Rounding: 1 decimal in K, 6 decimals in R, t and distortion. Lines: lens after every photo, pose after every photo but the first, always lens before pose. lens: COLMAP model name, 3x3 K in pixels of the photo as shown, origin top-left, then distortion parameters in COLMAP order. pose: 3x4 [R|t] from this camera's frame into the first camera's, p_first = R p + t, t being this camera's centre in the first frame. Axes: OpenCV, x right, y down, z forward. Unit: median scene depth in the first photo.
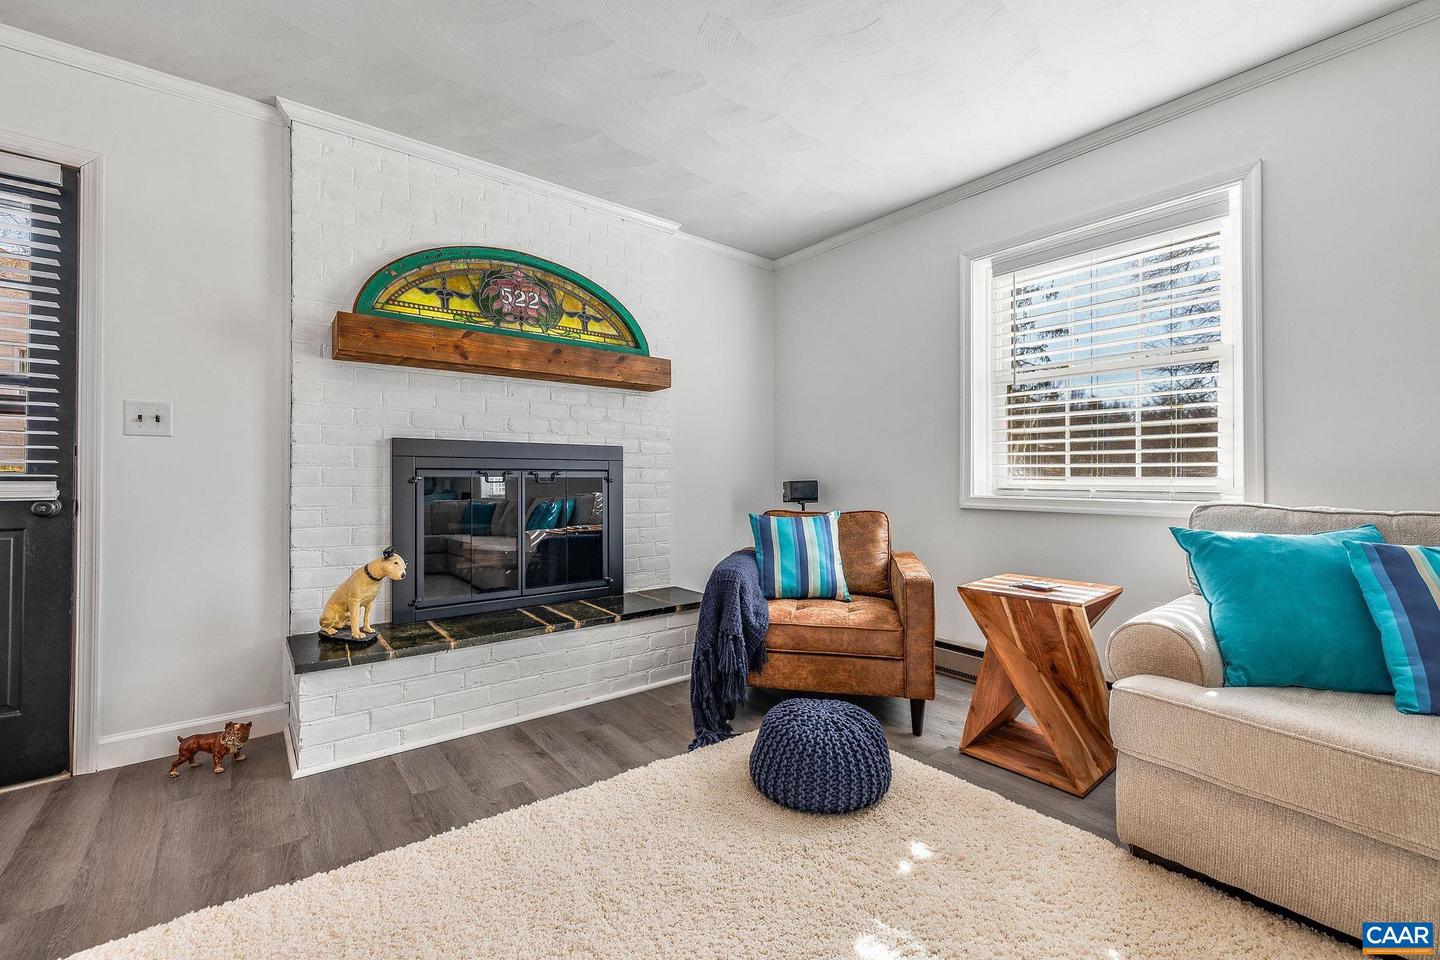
lens RADIAL K [[610.9, 0, 720.6], [0, 610.9, 470.8], [0, 0, 1]] dist [-0.000121, 0.000171]
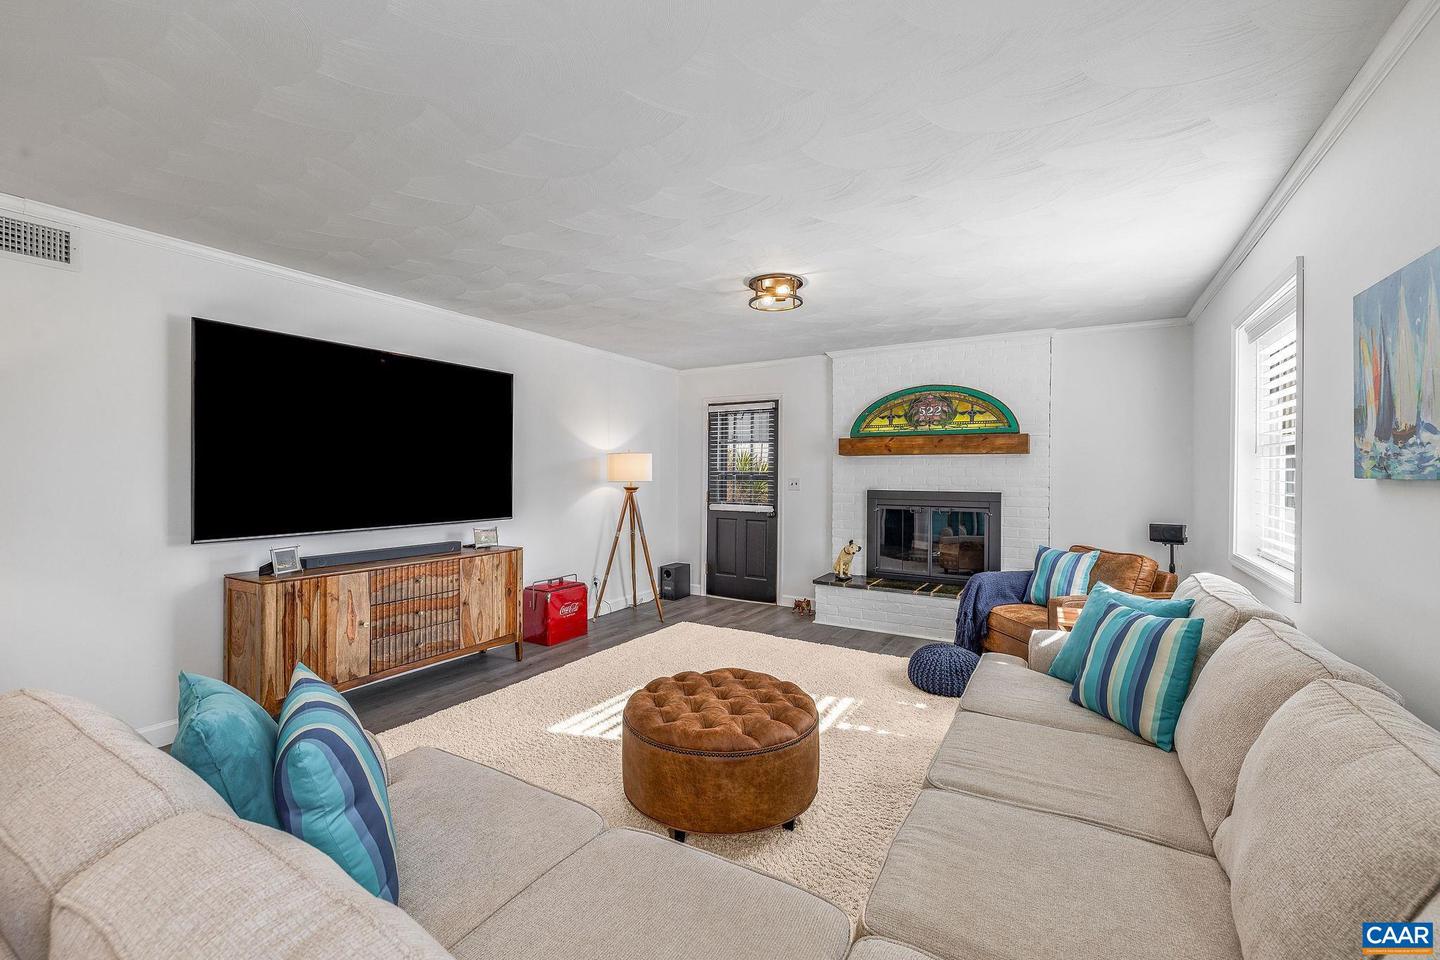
lens RADIAL K [[610.9, 0, 708.8], [0, 610.9, 476.2], [0, 0, 1]] dist [-0.000121, 0.000171]
pose [[0.338591, 0.007002, -0.940908, 1.222243], [0.008994, 0.999903, 0.010678, -0.123168], [0.940891, -0.012078, 0.338495, -0.238867]]
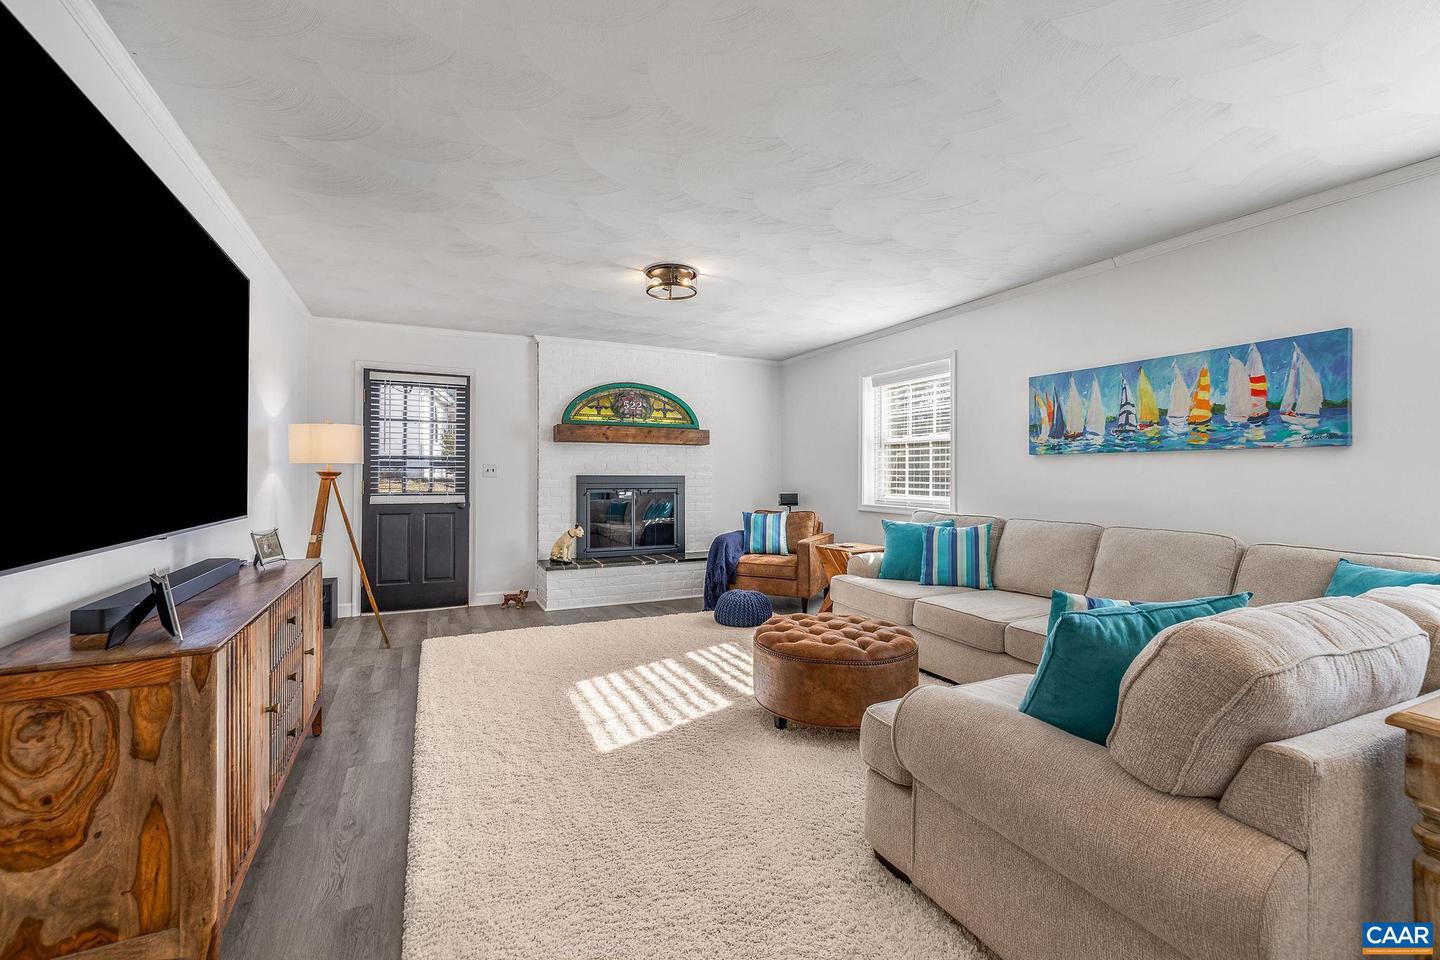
lens RADIAL K [[610.9, 0, 718.4], [0, 610.9, 471.0], [0, 0, 1]] dist [-0.000121, 0.000171]
pose [[0.975224, 0.001204, -0.221215, 0.437139], [-0.000267, 0.999991, 0.004266, -0.074918], [0.221218, -0.004101, 0.975216, -1.009359]]
